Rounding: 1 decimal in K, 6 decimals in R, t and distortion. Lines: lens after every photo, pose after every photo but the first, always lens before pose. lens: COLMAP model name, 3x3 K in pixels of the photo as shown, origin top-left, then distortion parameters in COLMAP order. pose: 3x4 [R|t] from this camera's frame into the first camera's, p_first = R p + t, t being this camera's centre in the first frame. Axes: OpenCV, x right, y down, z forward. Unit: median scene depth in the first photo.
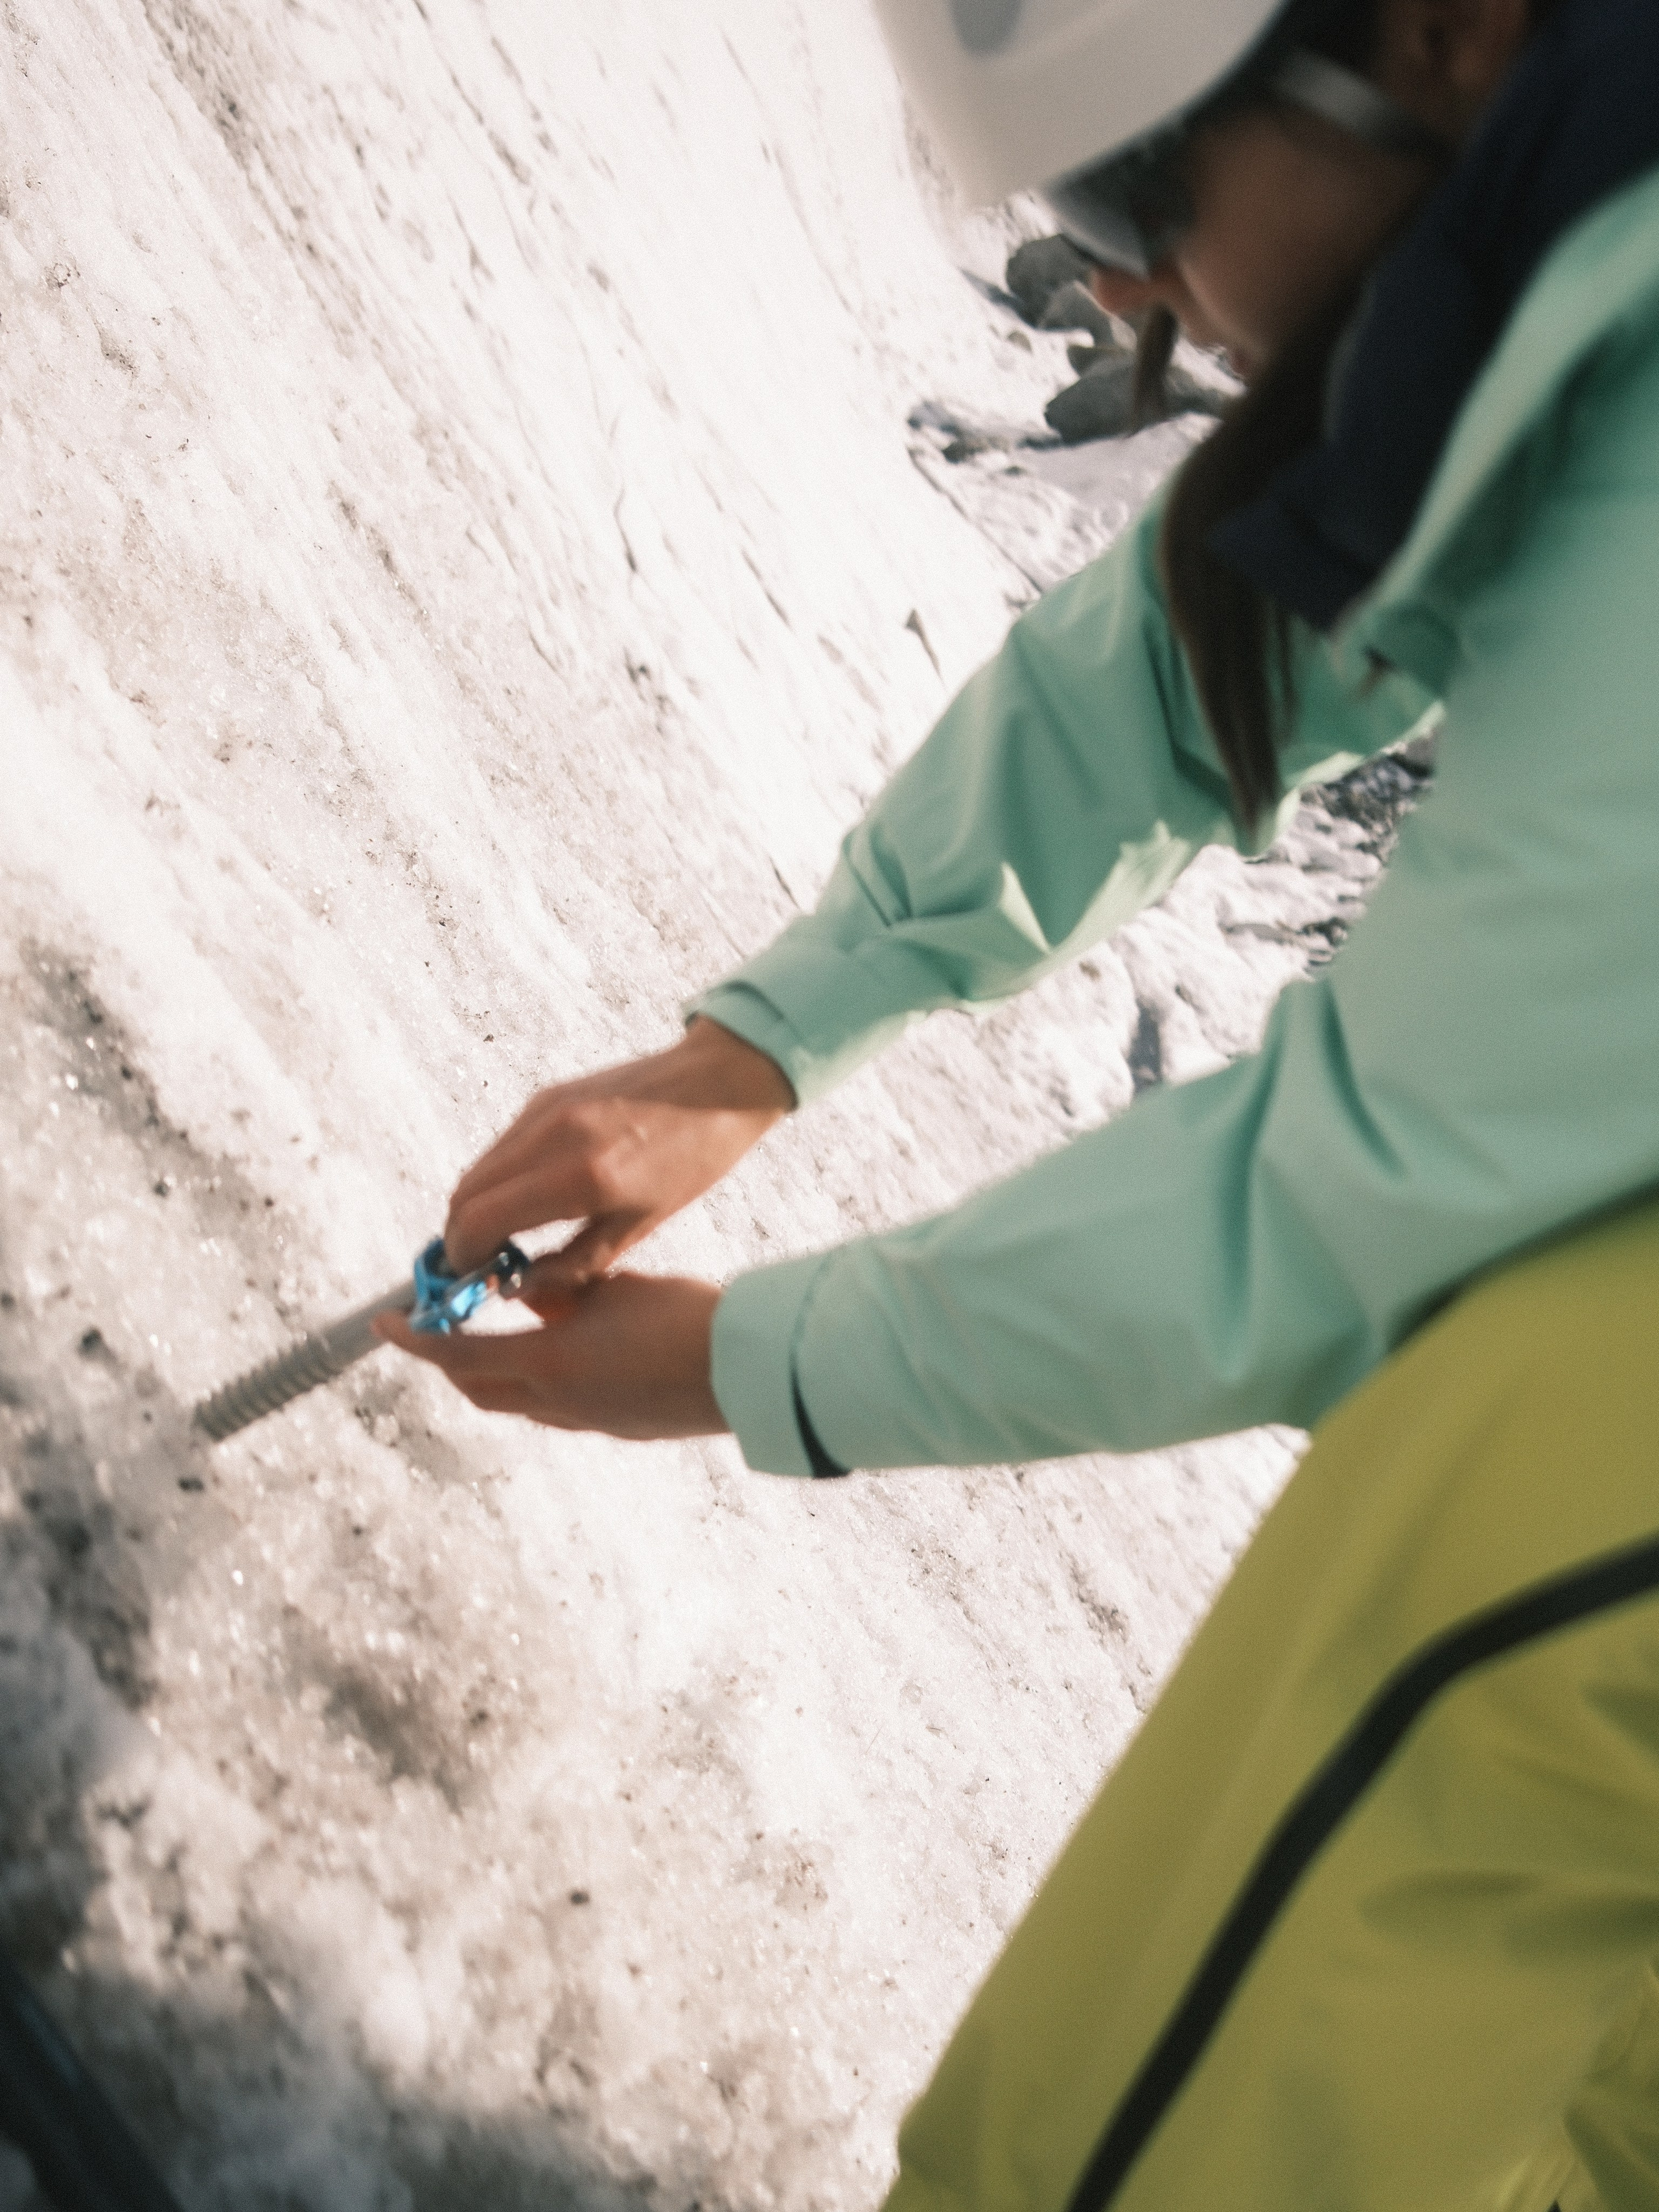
lens RADIAL K [[2534.0, 0, 829.1], [0, 2534.0, 1082.6], [0, 0, 1]] dist [-0.056523, 0.161406]
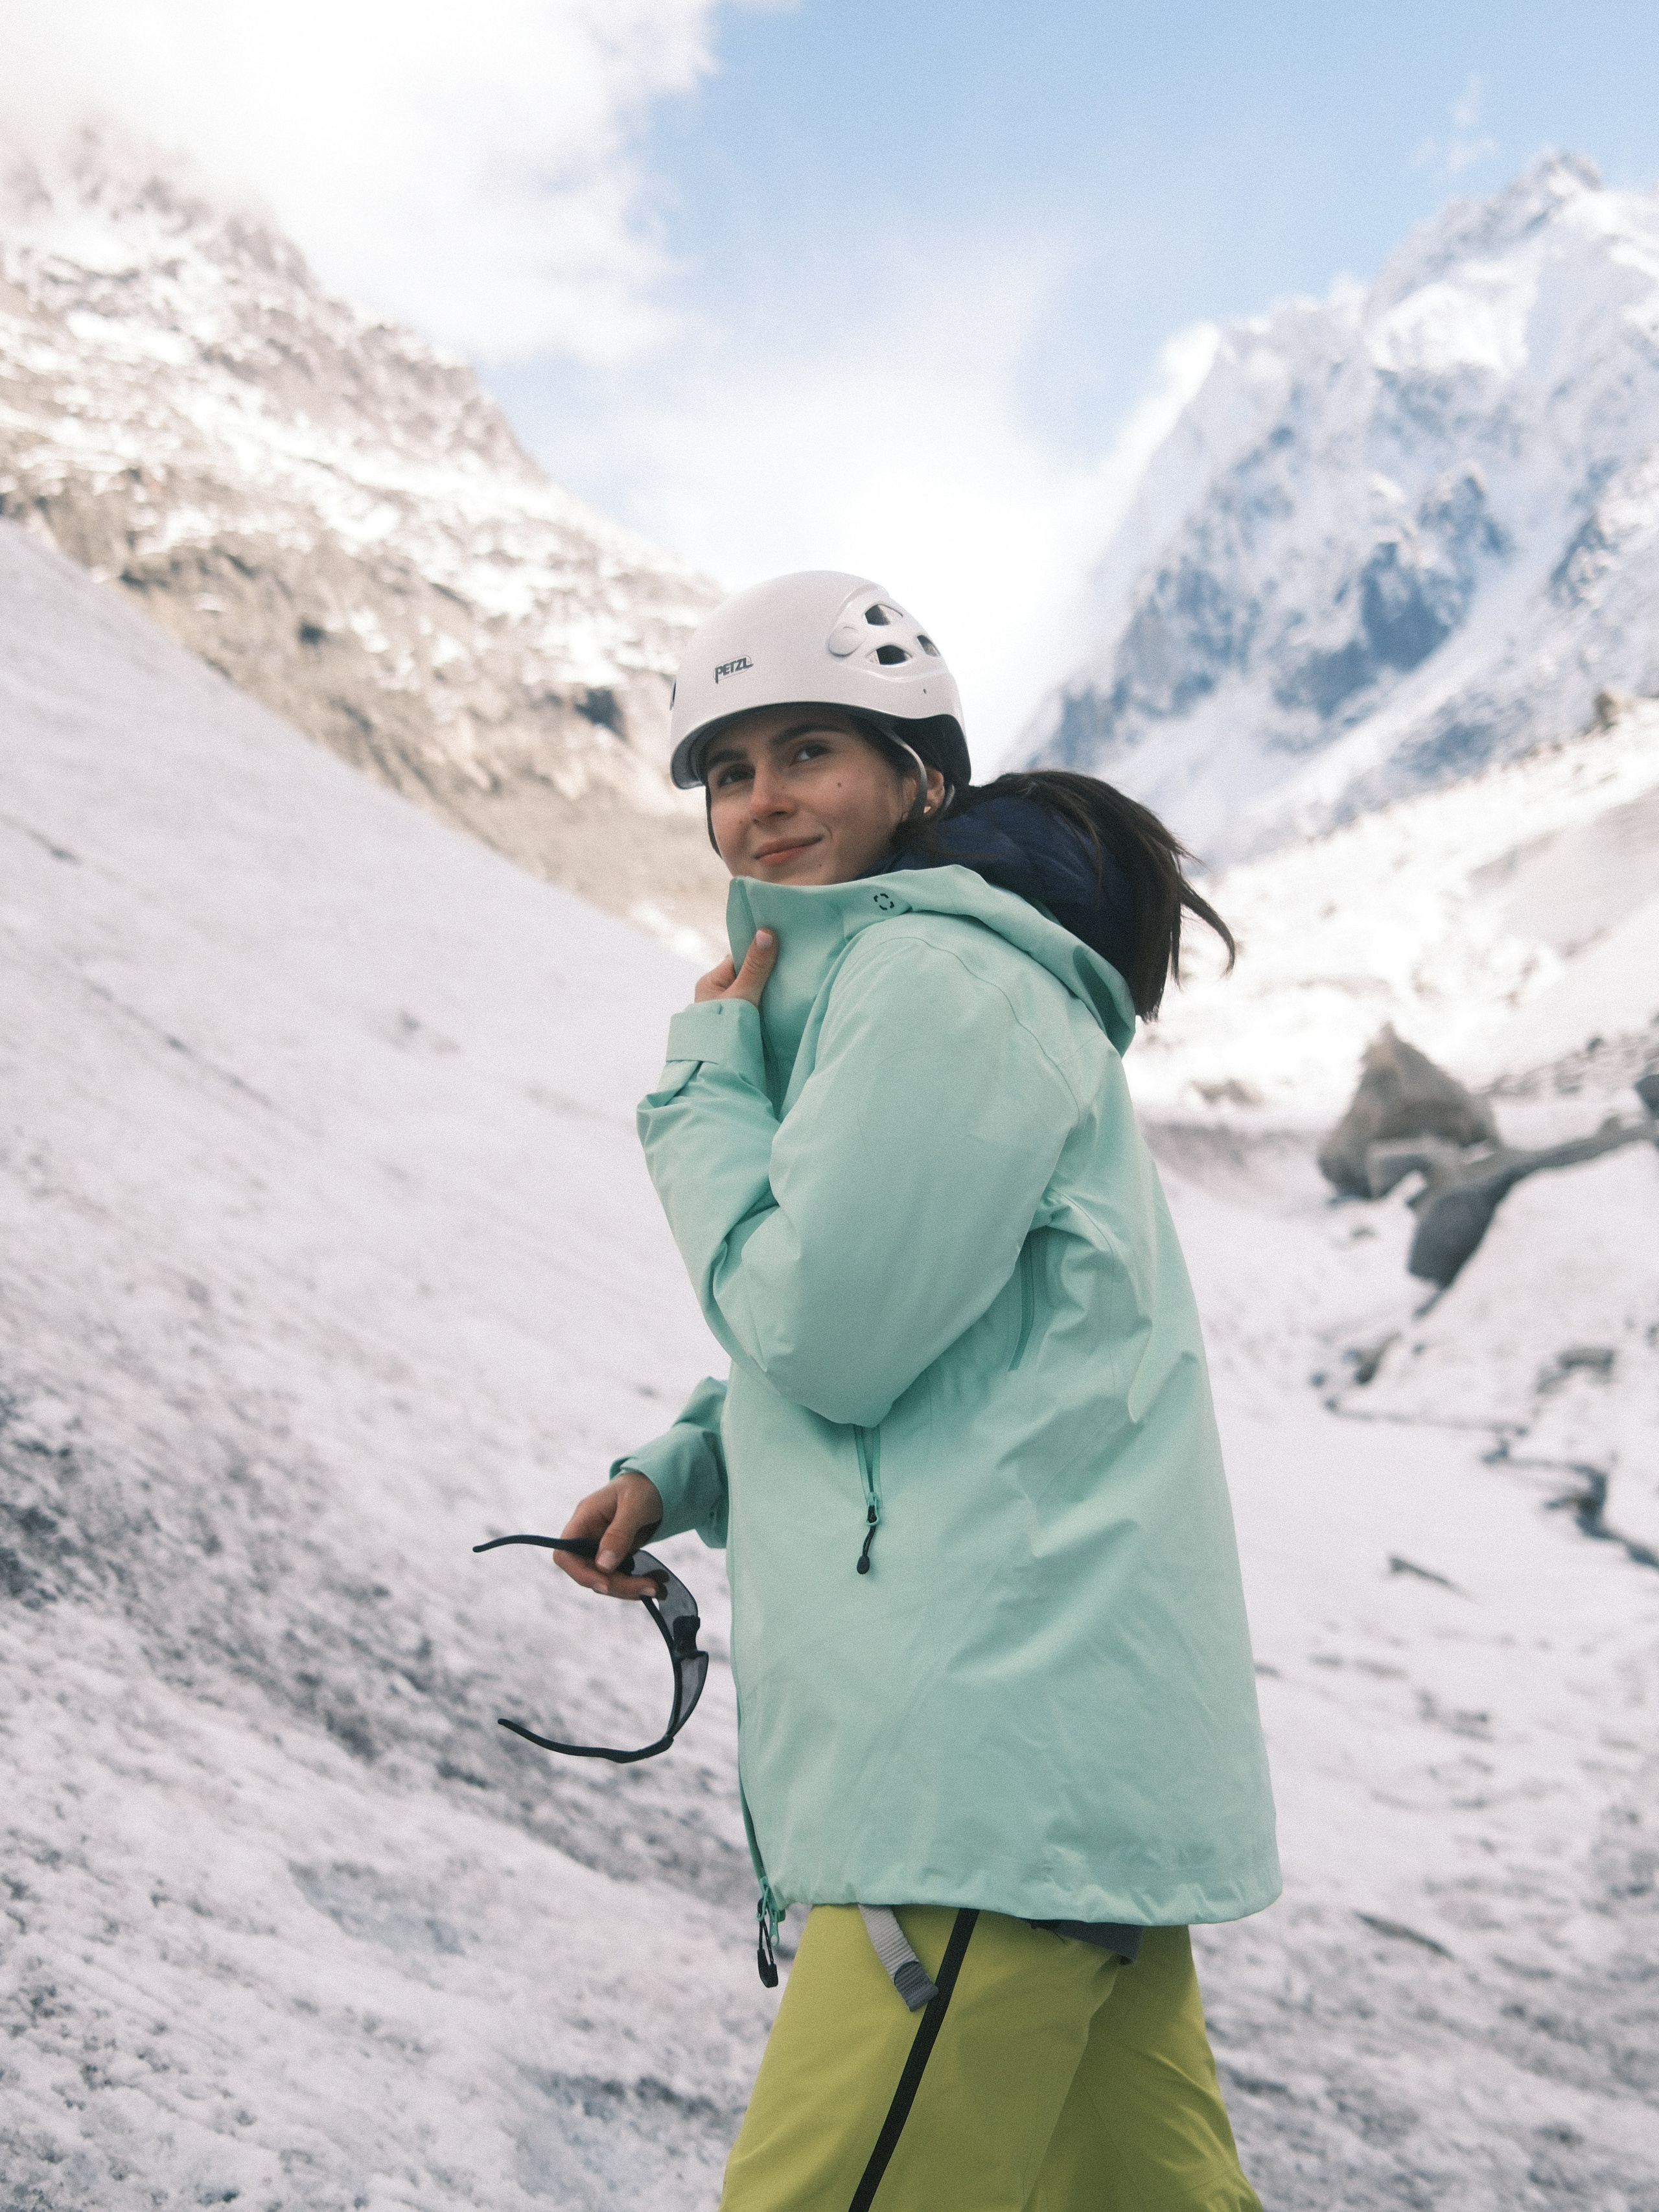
lens RADIAL K [[2542.1, 0, 851.5], [0, 2542.1, 1096.5], [0, 0, 1]] dist [-0.053705, 0.146096]
pose [[0.731843, -0.677121, -0.076898, 0.139920], [0.583385, 0.680828, -0.442872, 0.021258], [0.352232, 0.279251, 0.893281, -0.063634]]
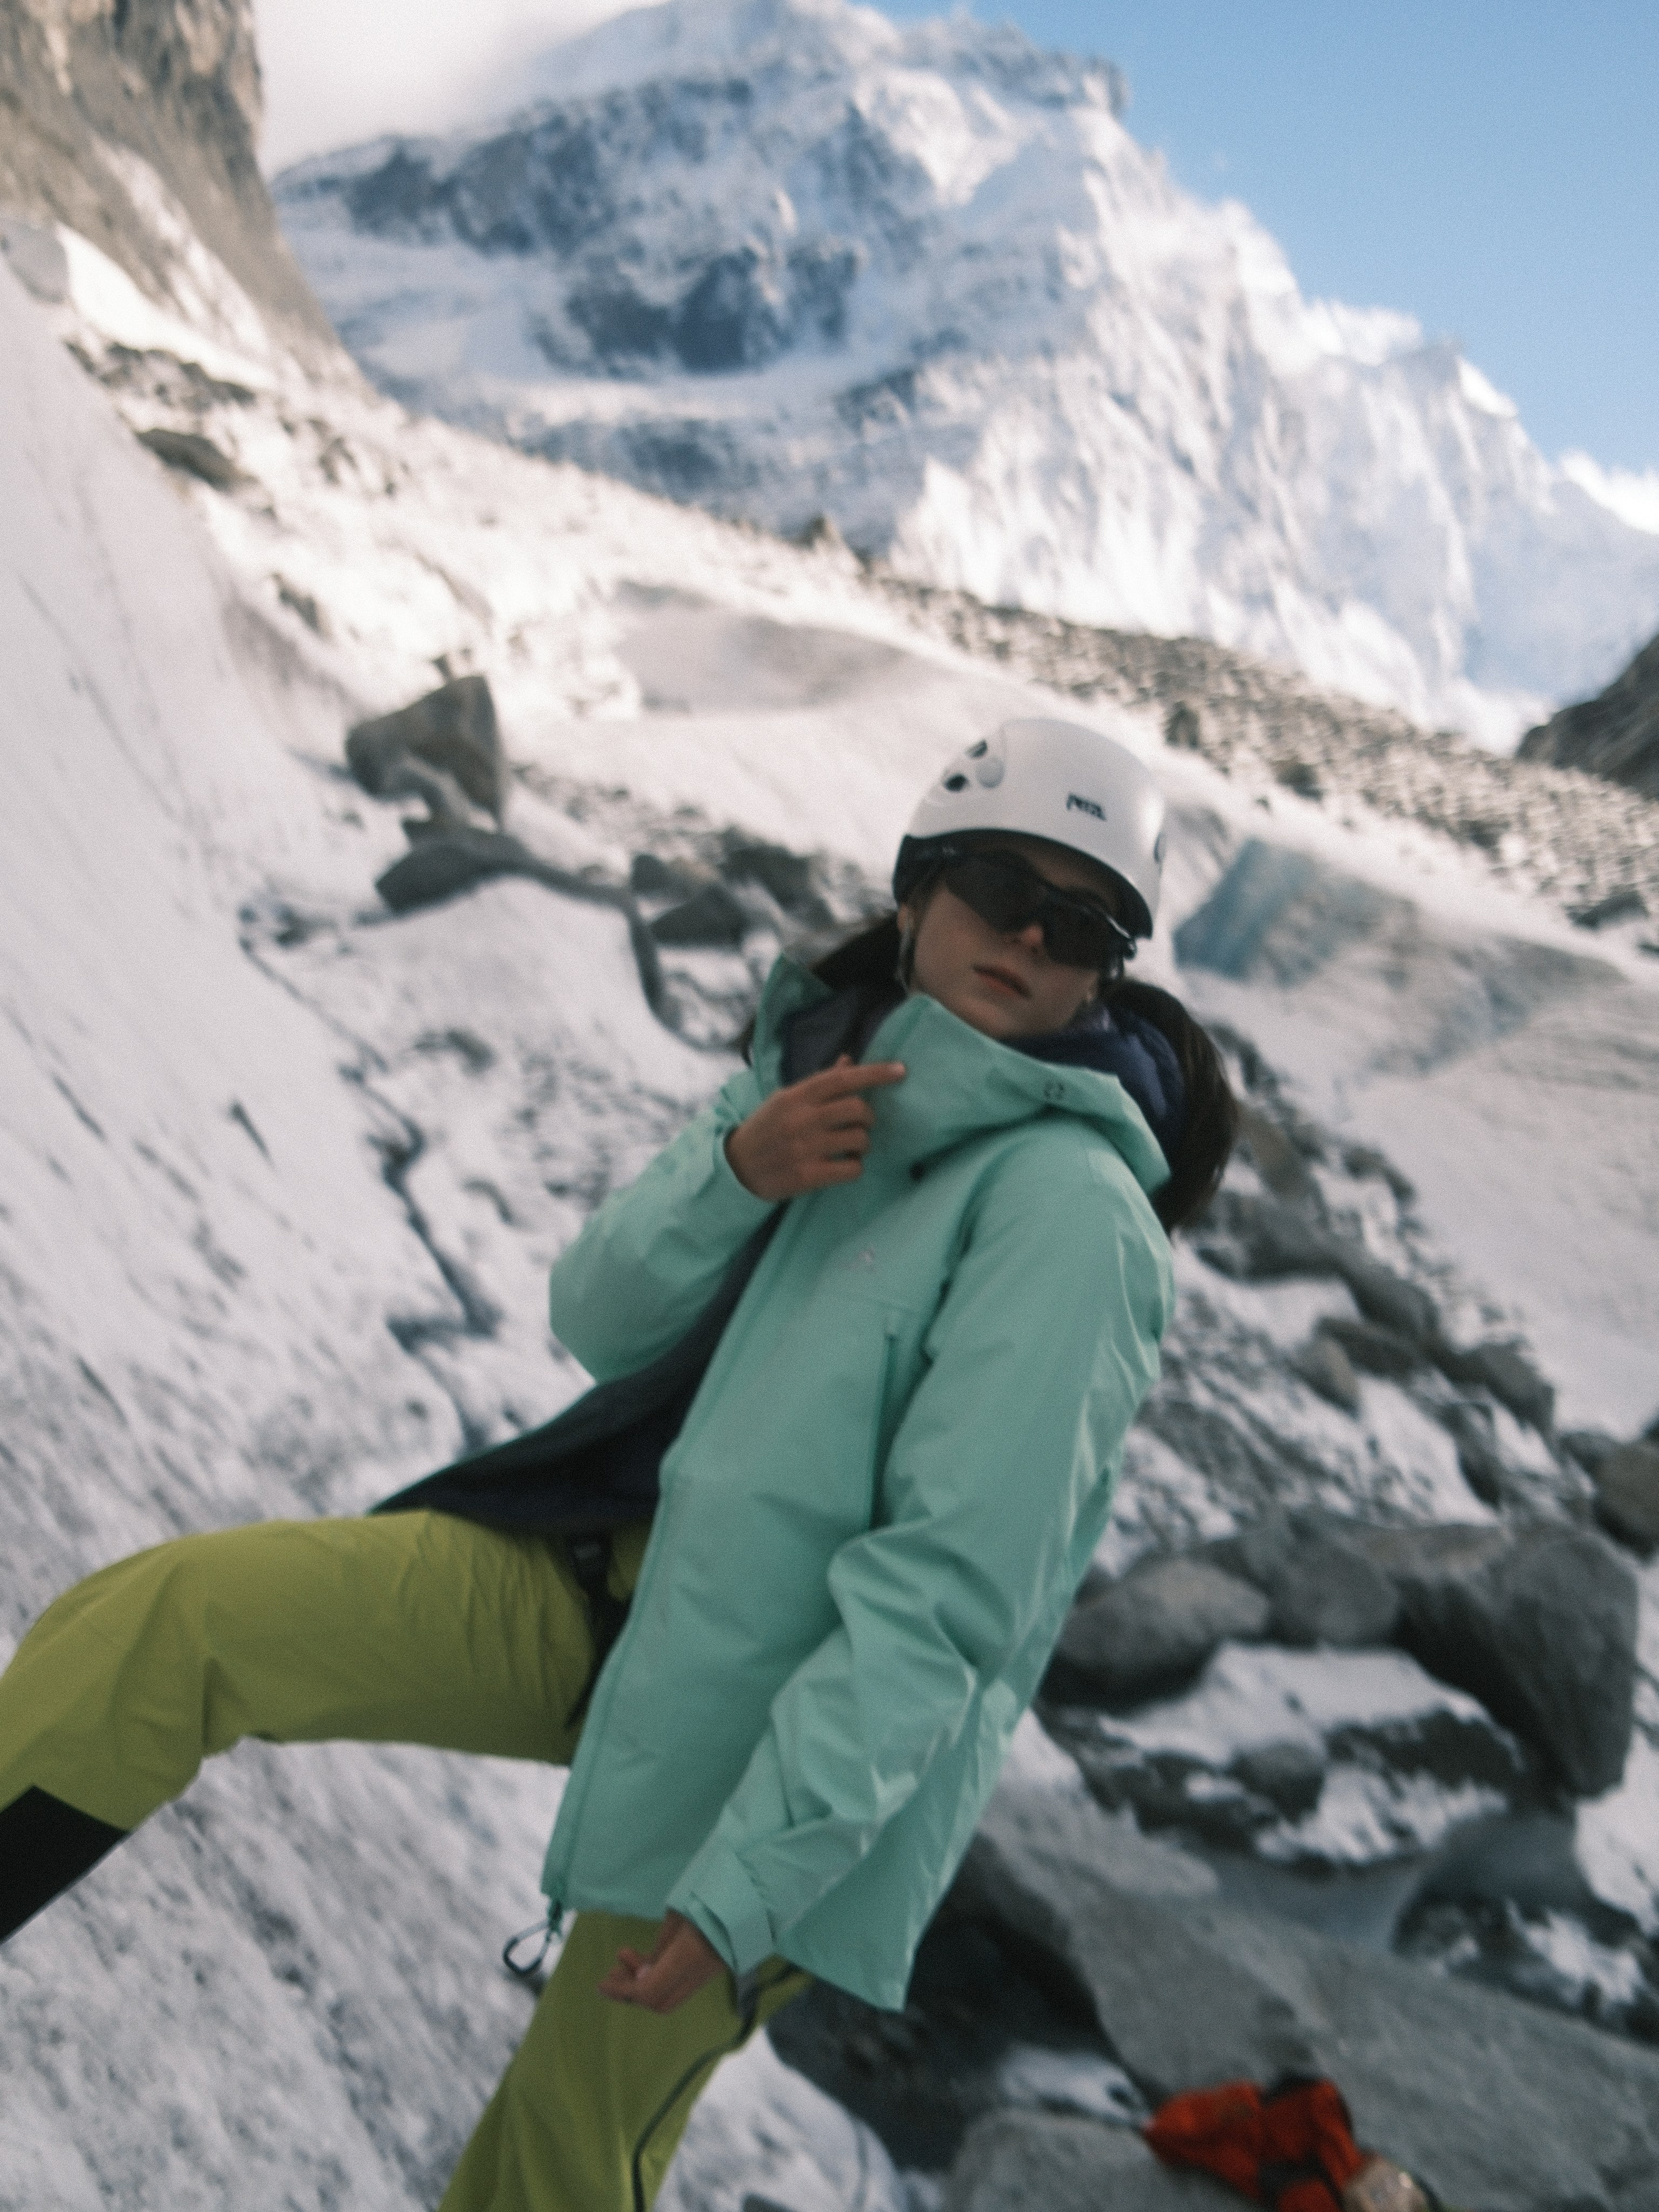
lens RADIAL K [[2553.8, 0, 827.2], [0, 2553.8, 1078.8], [0, 0, 1]] dist [-0.040277, 0.112446]
pose [[0.968755, -0.115993, 0.219226, 0.072798], [0.150475, 0.977512, -0.147741, 0.009653], [-0.197159, 0.176113, 0.964423, -0.205000]]
